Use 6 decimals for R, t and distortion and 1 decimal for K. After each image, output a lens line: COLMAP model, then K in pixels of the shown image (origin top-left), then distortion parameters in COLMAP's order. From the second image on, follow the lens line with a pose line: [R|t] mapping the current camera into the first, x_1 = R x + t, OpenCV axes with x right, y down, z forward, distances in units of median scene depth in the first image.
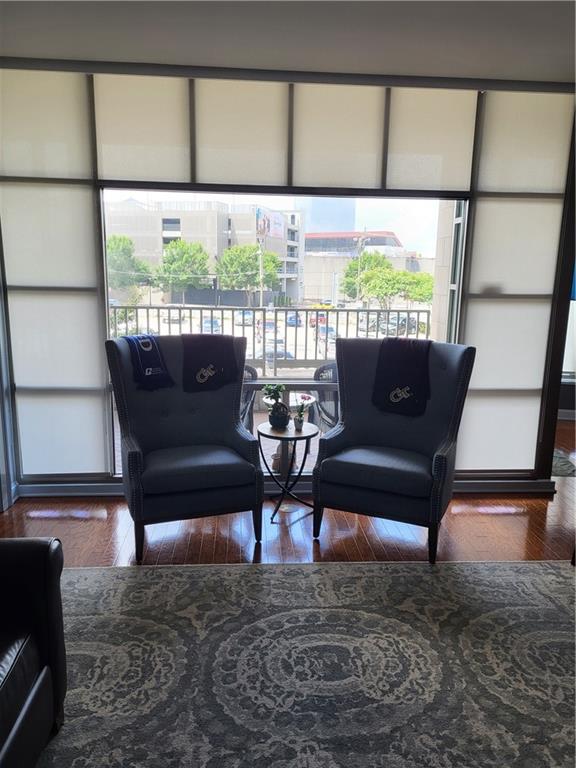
lens RADIAL K [[588.9, 0, 288.0], [0, 588.9, 384.0], [0, 0, 1]] dist [0.055884, -0.051895]
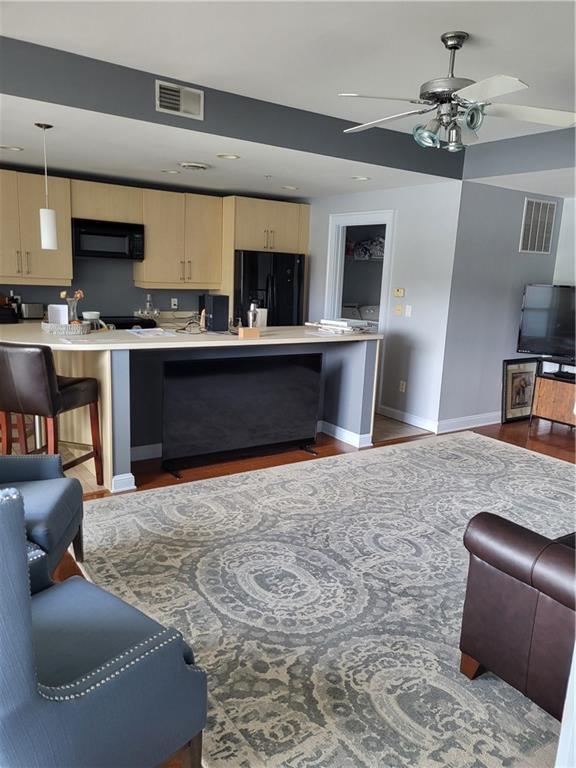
lens RADIAL K [[585.7, 0, 289.8], [0, 585.7, 402.8], [0, 0, 1]] dist [0.024812, -0.001238]
pose [[-0.500906, -0.234109, 0.833238, -0.581300], [0.112300, 0.937005, 0.330773, -0.193298], [-0.858185, 0.259259, -0.443061, 0.922956]]
